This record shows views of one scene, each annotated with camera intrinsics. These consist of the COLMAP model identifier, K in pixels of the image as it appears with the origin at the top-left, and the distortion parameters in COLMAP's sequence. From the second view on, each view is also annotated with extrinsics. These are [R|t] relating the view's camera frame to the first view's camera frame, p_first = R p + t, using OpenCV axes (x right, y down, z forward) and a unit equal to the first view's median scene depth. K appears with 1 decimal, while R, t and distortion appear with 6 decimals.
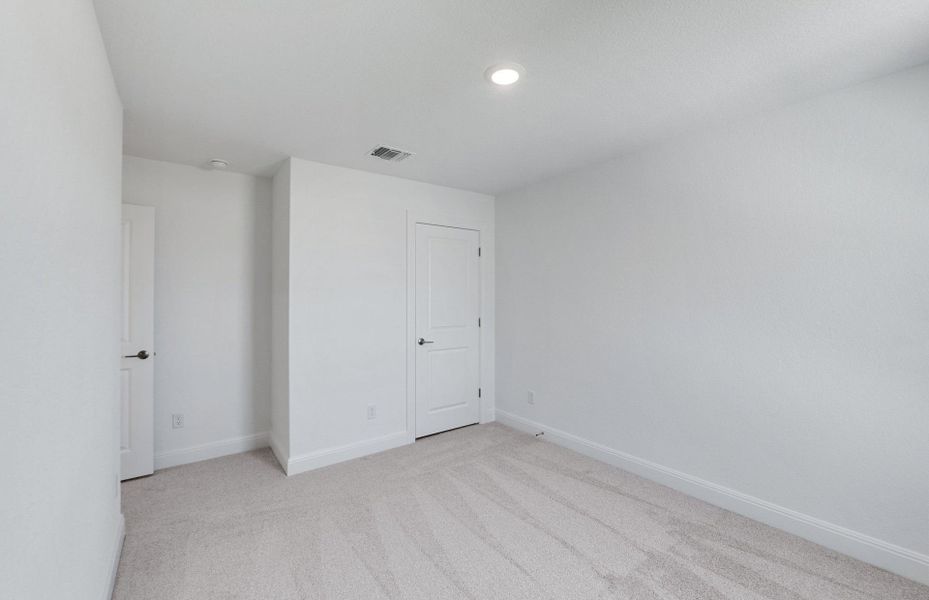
lens RADIAL K [[389.2, 0, 471.3], [0, 389.2, 293.6], [0, 0, 1]] dist [-0.003495, -0.000680]
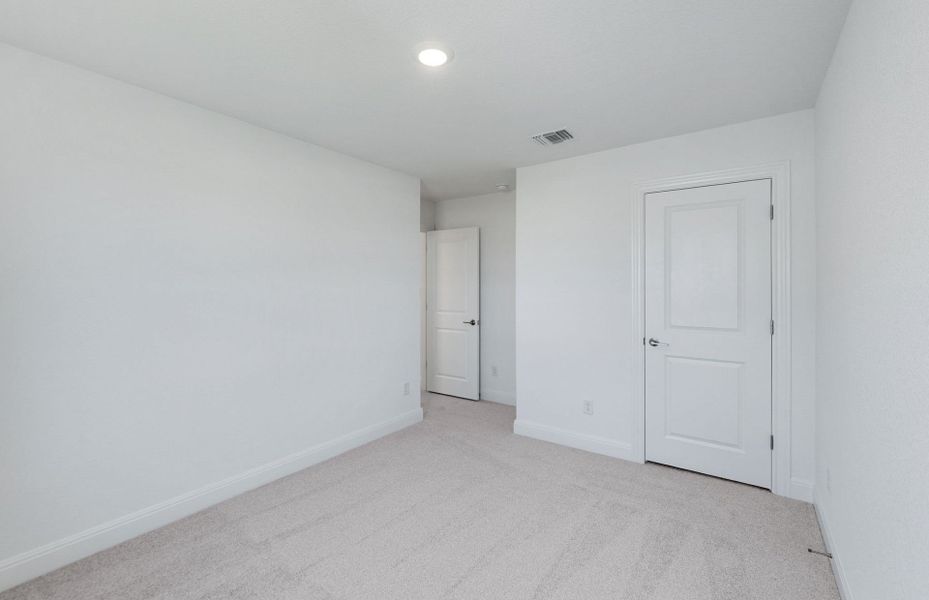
lens RADIAL K [[402.9, 0, 465.0], [0, 402.9, 284.3], [0, 0, 1]] dist [-0.000913, 0.000027]
pose [[0.290216, -0.004941, -0.956948, 0.499971], [0.003504, 0.999985, -0.004101, 0.007728], [0.956955, -0.002163, 0.290229, 0.361351]]
